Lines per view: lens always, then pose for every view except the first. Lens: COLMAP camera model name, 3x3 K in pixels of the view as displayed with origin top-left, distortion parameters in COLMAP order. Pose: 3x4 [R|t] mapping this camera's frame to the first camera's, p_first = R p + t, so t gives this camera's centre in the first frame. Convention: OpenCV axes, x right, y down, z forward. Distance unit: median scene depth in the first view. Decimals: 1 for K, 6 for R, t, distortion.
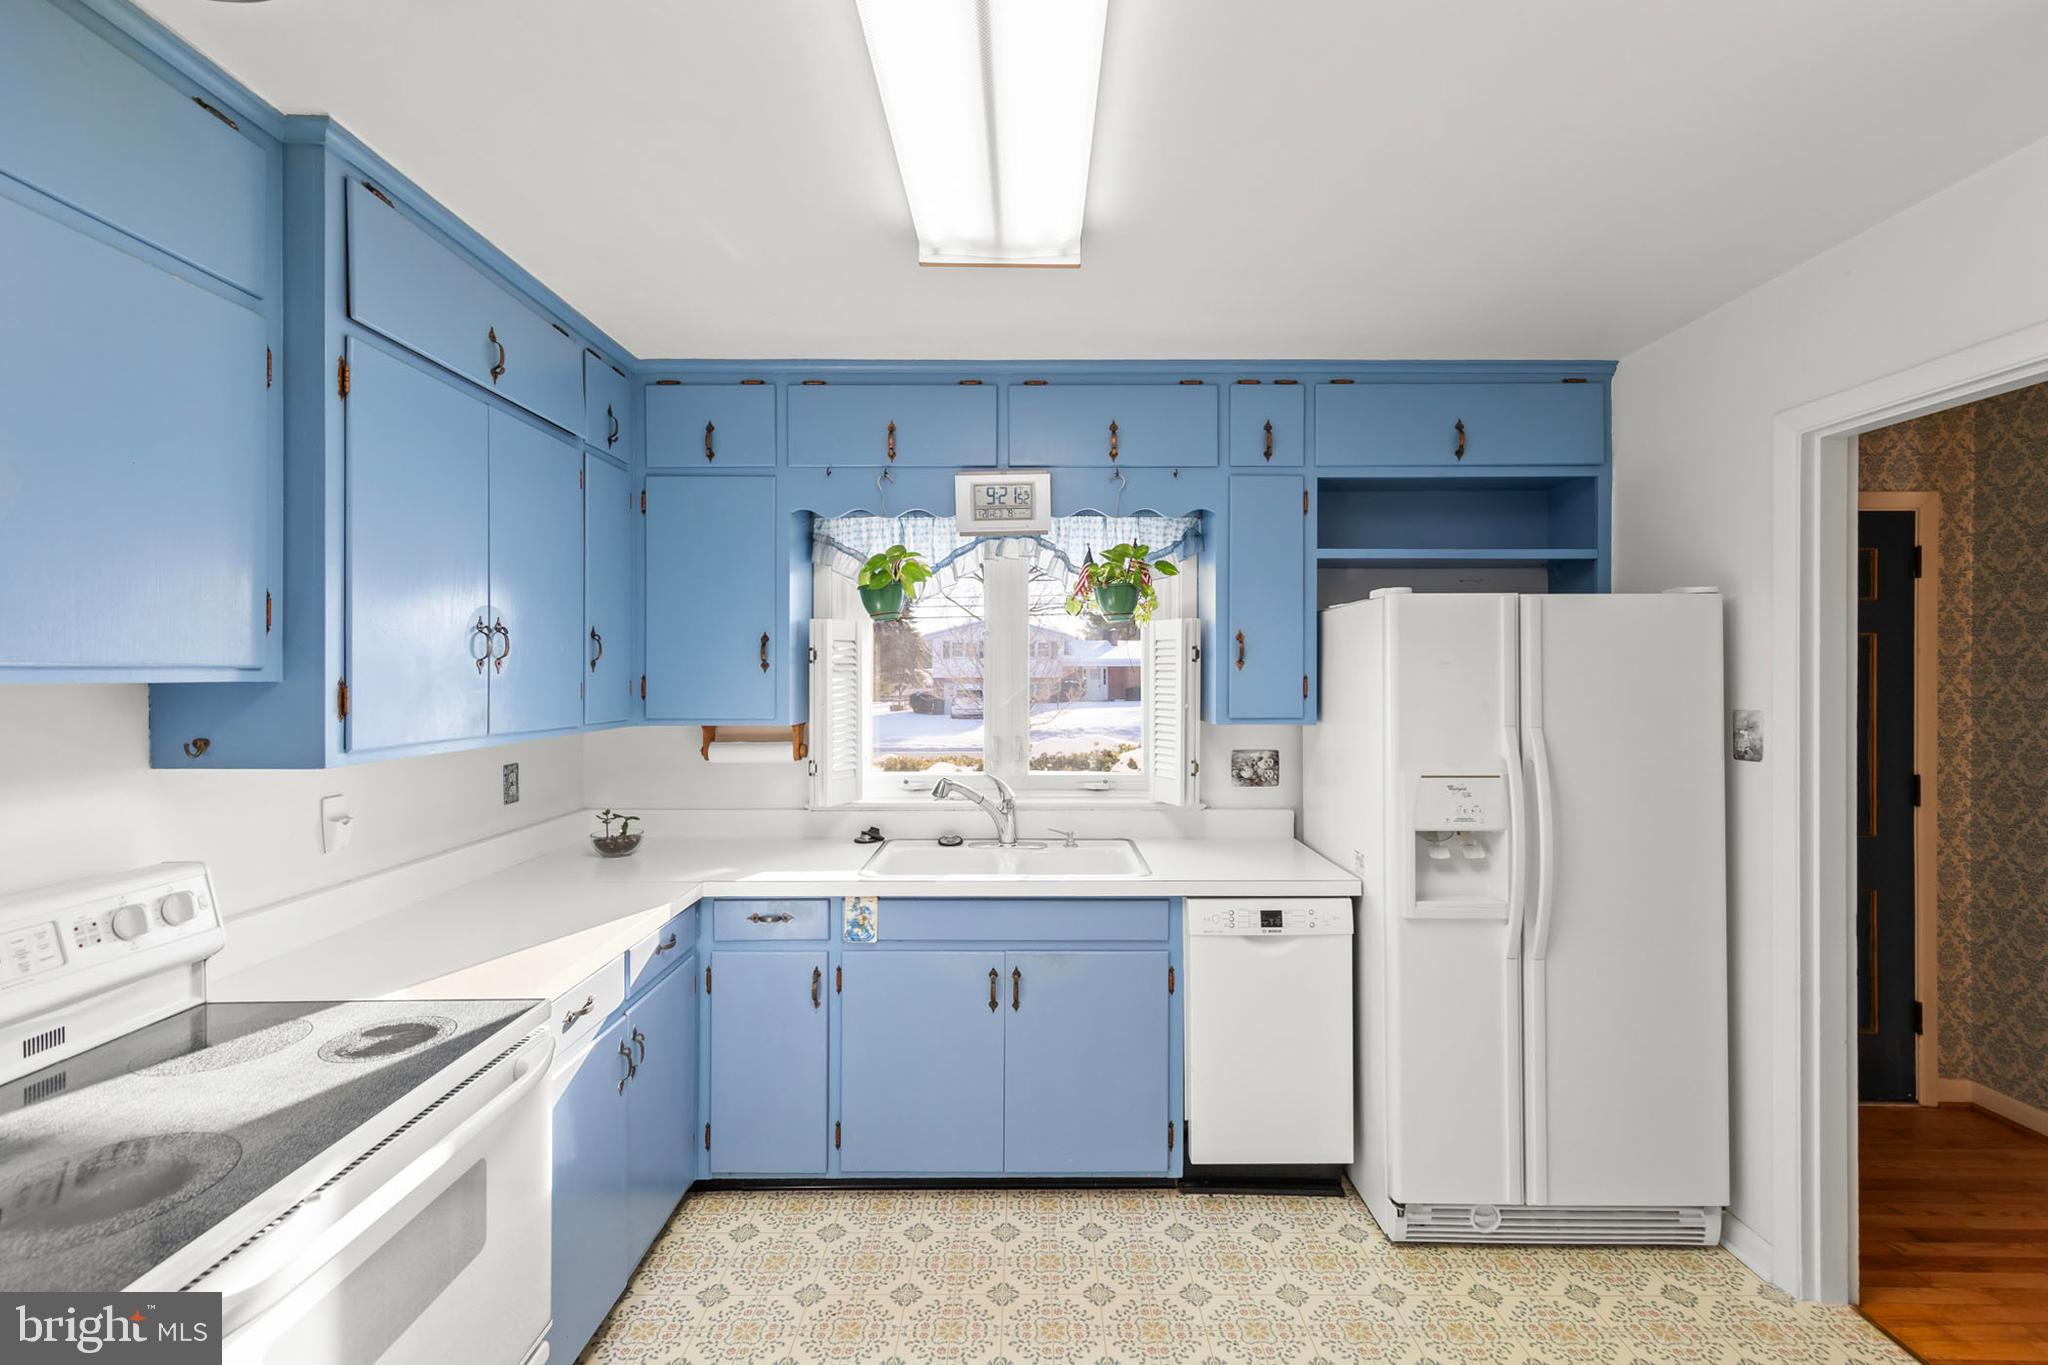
lens RADIAL K [[879.0, 0, 1028.0], [0, 879.0, 673.7], [0, 0, 1]] dist [0.011705, -0.001337]
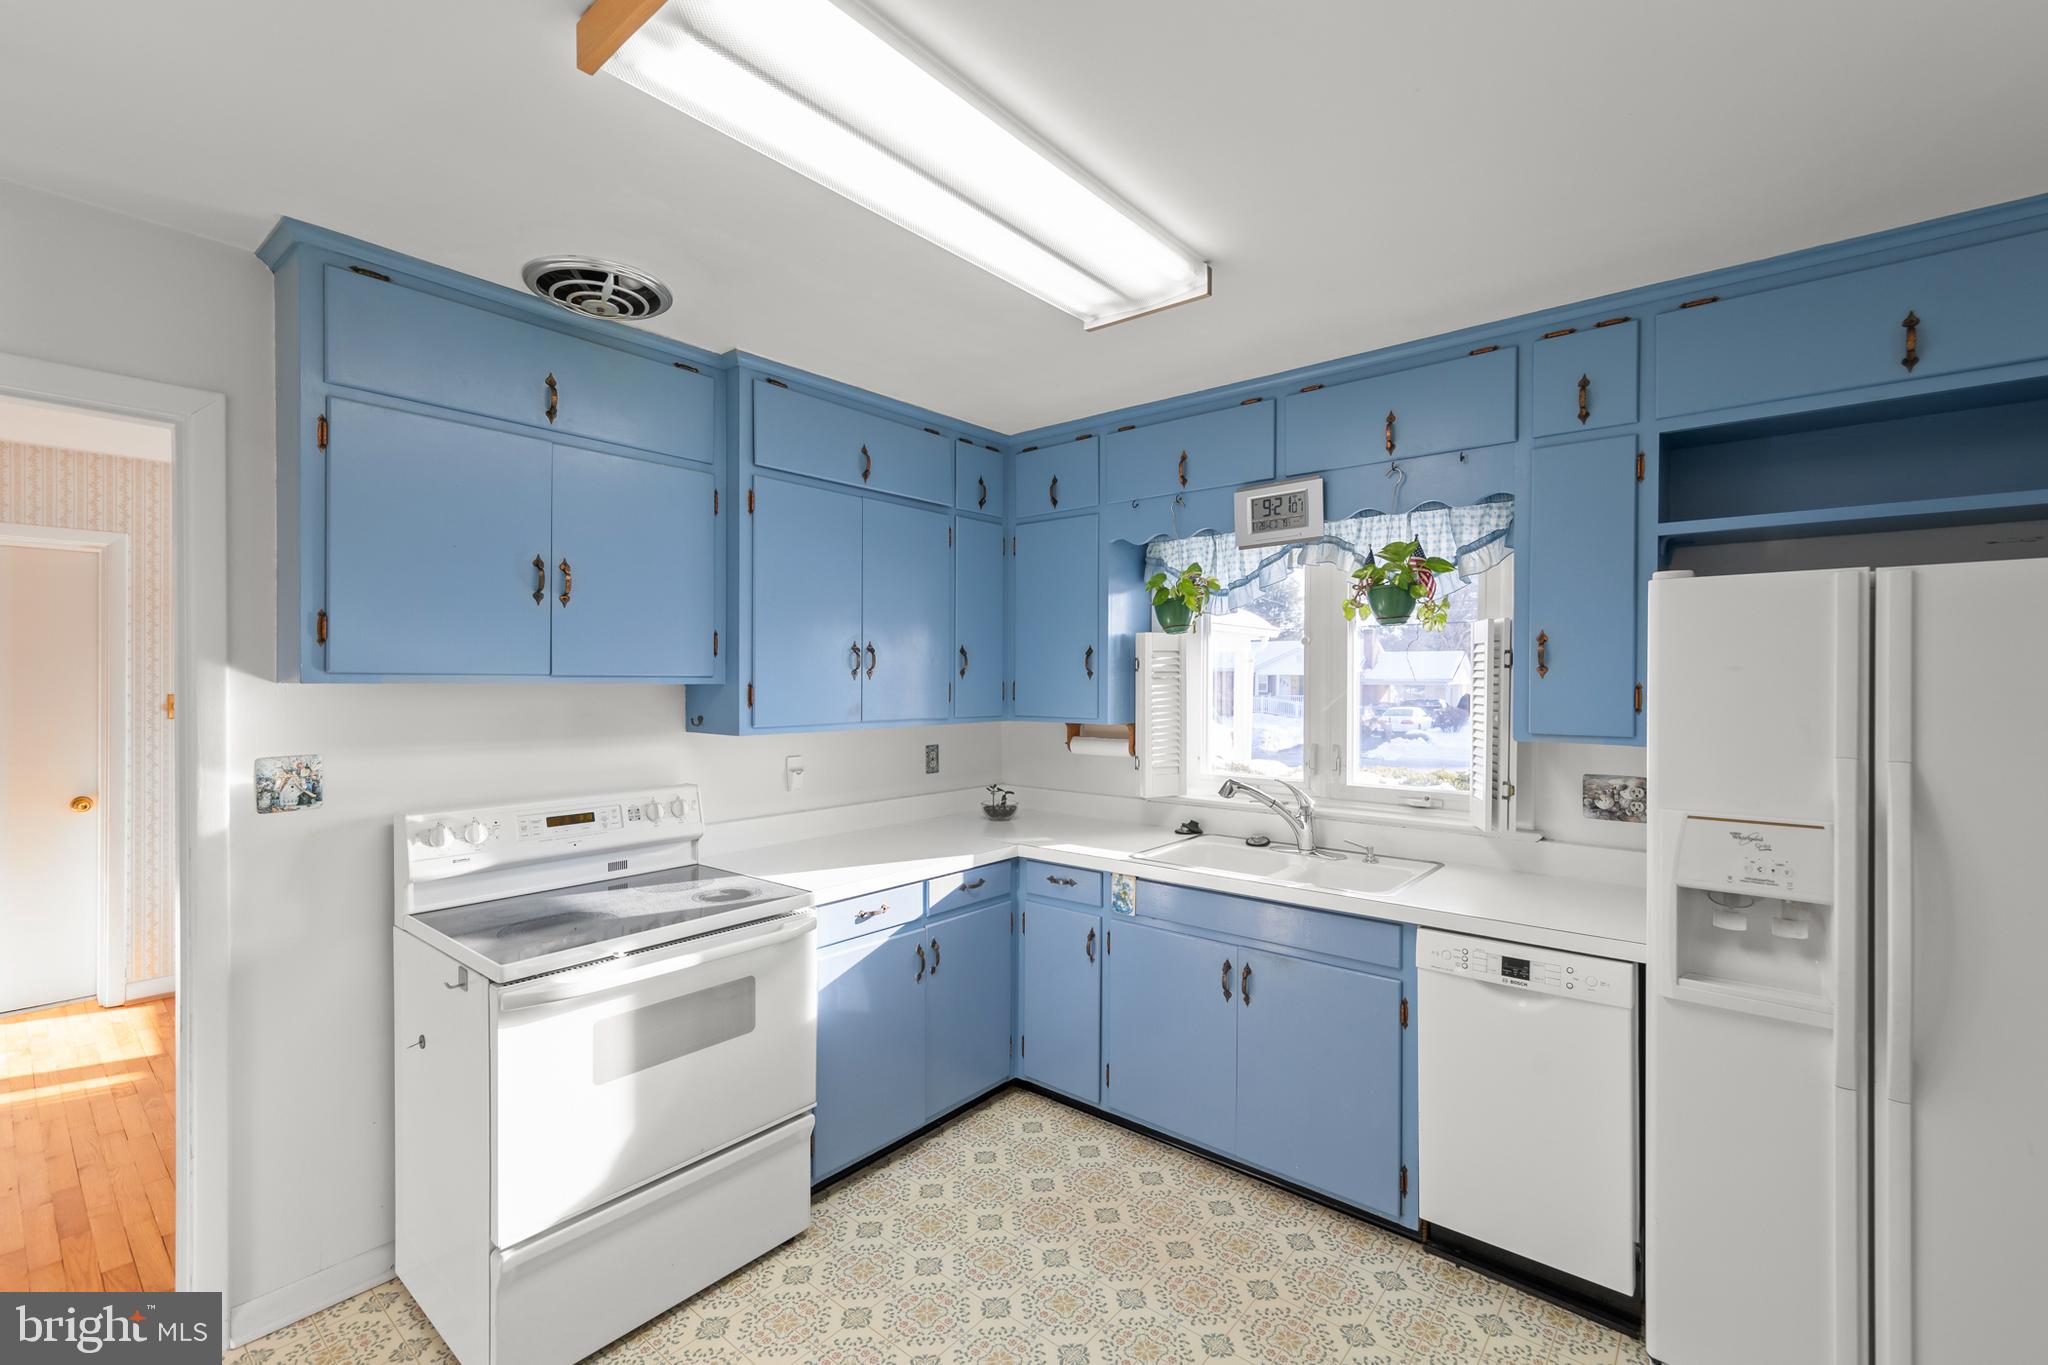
lens RADIAL K [[879.0, 0, 1051.9], [0, 879.0, 683.9], [0, 0, 1]] dist [0.011705, -0.001337]
pose [[0.775180, 0.005072, -0.631720, 0.461981], [-0.003119, 0.999986, 0.004202, -0.000261], [0.631733, -0.001286, 0.775185, 0.048988]]
